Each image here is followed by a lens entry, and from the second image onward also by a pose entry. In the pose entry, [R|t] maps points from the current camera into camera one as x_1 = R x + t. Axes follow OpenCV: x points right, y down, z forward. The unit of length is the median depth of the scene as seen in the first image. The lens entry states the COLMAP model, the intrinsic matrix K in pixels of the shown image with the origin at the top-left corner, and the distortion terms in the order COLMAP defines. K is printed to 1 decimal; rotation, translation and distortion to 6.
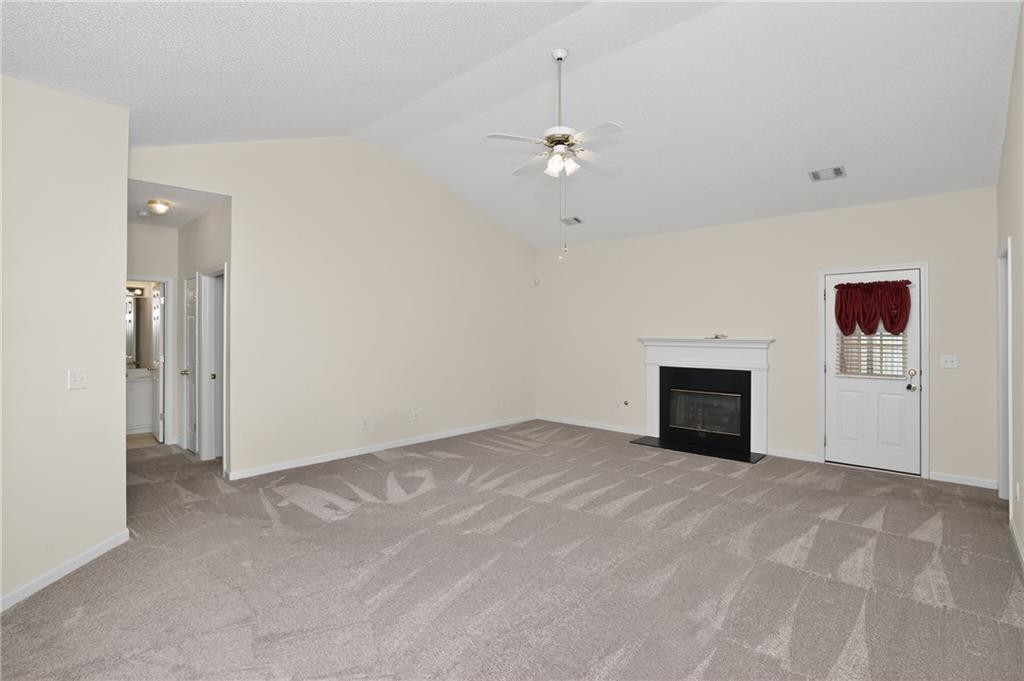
lens RADIAL K [[480.3, 0, 510.5], [0, 480.3, 330.2], [0, 0, 1]] dist [-0.035412, 0.006979]
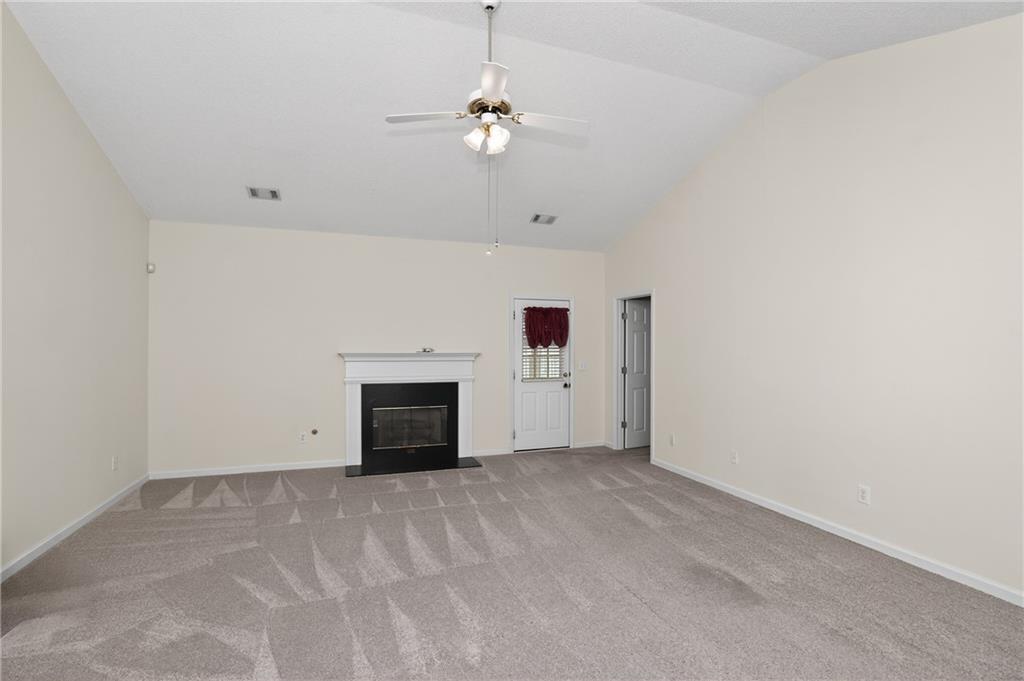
lens RADIAL K [[480.3, 0, 512.5], [0, 480.3, 347.1], [0, 0, 1]] dist [-0.035412, 0.006979]
pose [[0.461753, -0.006152, 0.886987, -0.397179], [-0.004326, 0.999948, 0.009188, -0.003491], [-0.886998, -0.008080, 0.461703, 0.395636]]
